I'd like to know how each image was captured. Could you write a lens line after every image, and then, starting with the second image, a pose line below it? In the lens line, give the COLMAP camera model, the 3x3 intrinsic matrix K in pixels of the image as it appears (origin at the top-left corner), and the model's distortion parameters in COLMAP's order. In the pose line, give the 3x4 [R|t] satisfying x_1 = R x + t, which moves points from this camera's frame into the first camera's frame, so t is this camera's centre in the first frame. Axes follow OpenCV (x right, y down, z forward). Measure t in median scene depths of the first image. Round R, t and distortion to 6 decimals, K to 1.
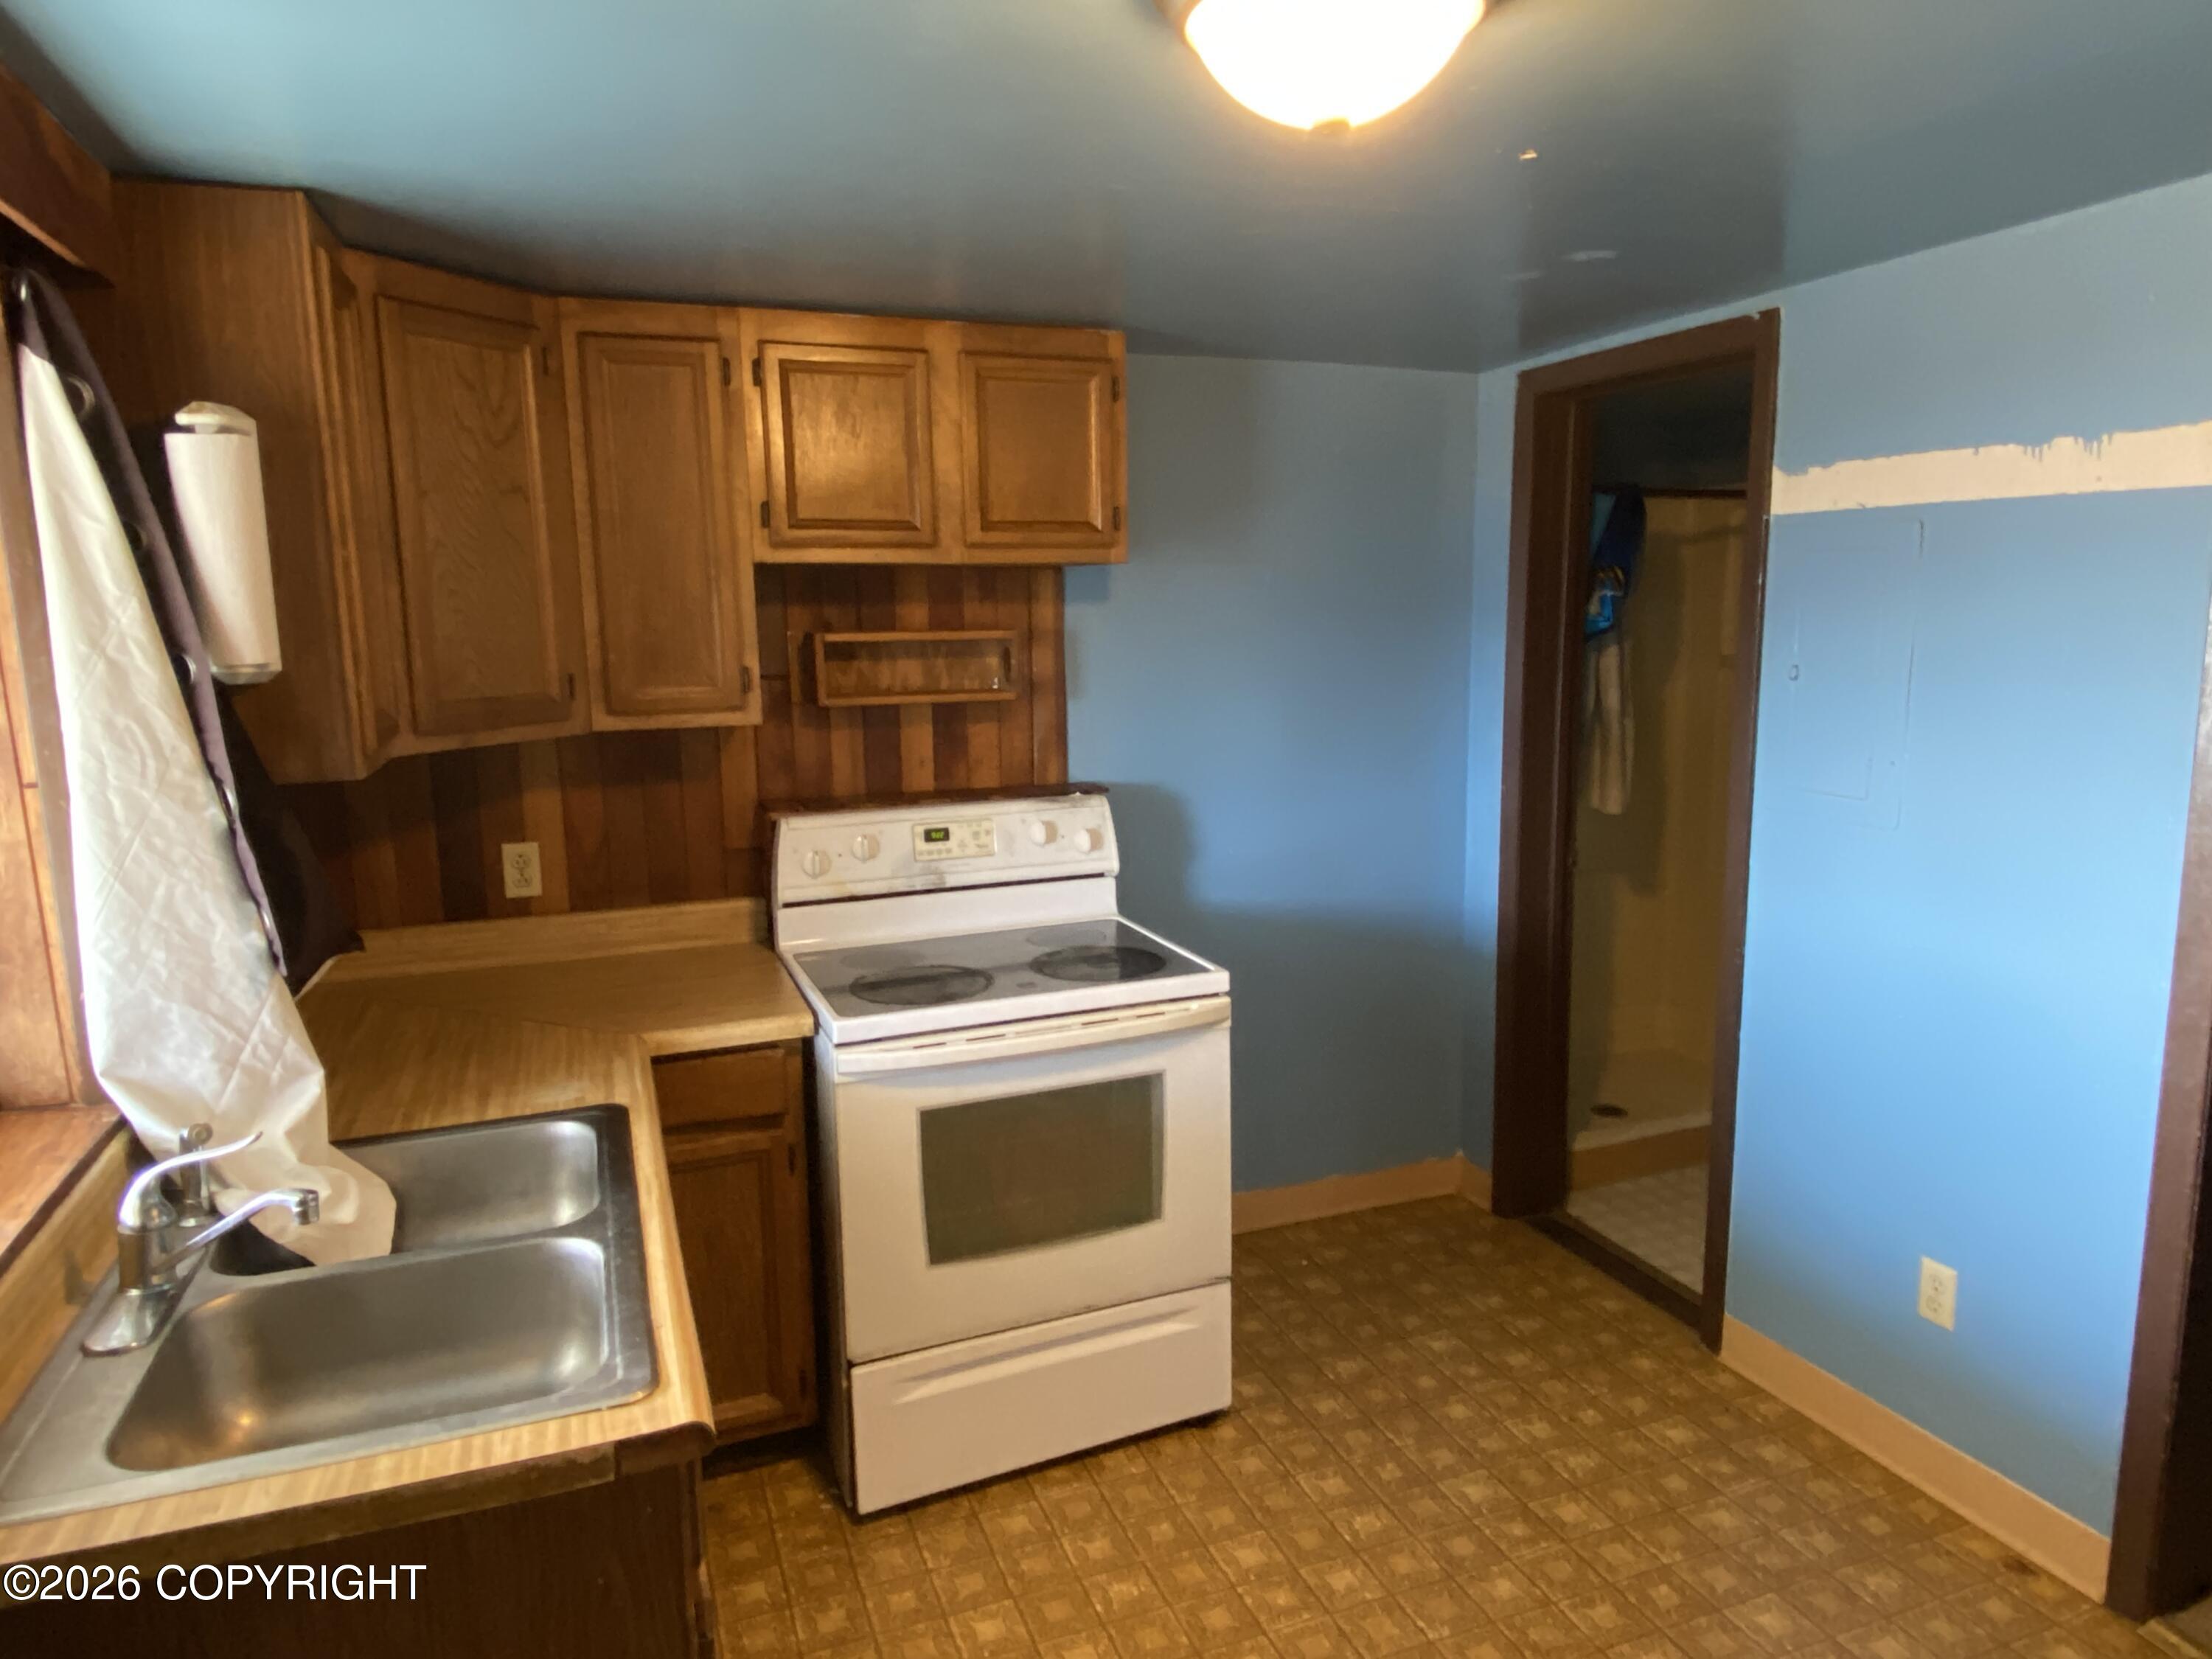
lens RADIAL K [[1418.4, 0, 1112.0], [0, 1418.4, 830.5], [0, 0, 1]] dist [0.037866, -0.001313]
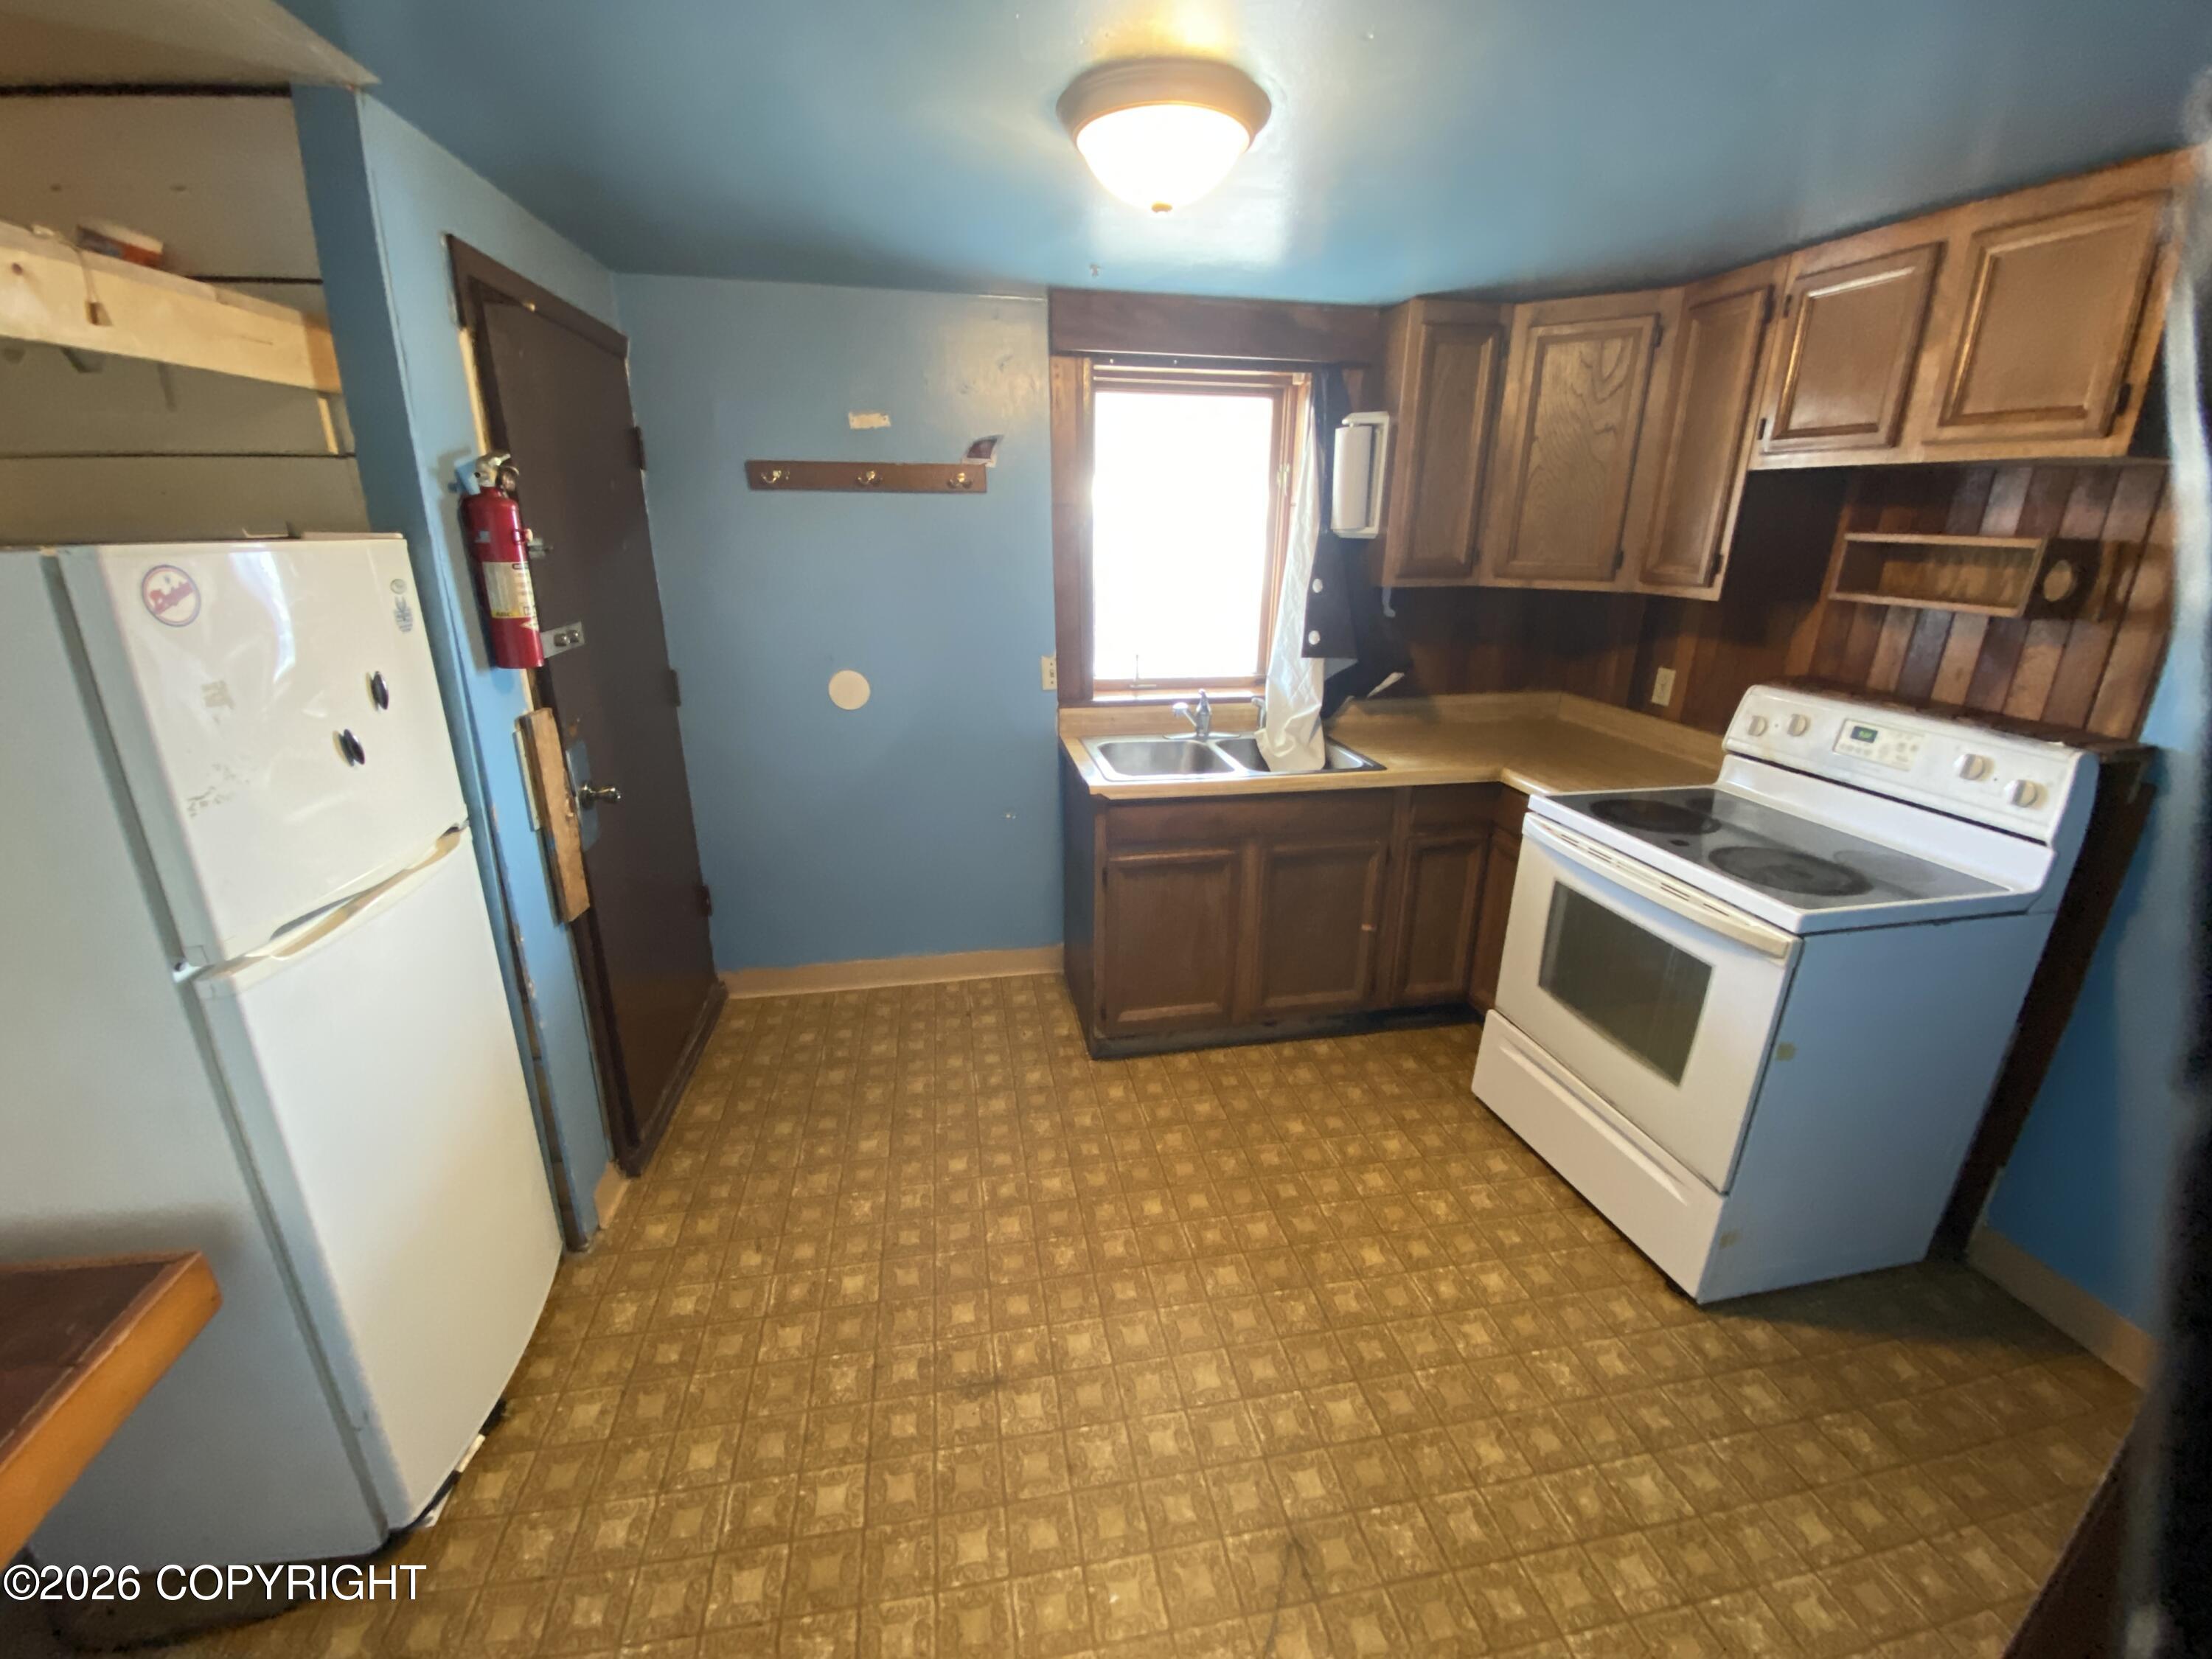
lens RADIAL K [[903.8, 0, 1106.0], [0, 903.8, 829.5], [0, 0, 1]] dist [0.001074, 0.000147]
pose [[-0.188176, 0.332746, -0.924051, 0.703611], [-0.159519, 0.918011, 0.363056, -0.096370], [0.969094, 0.215722, -0.119668, 0.608600]]
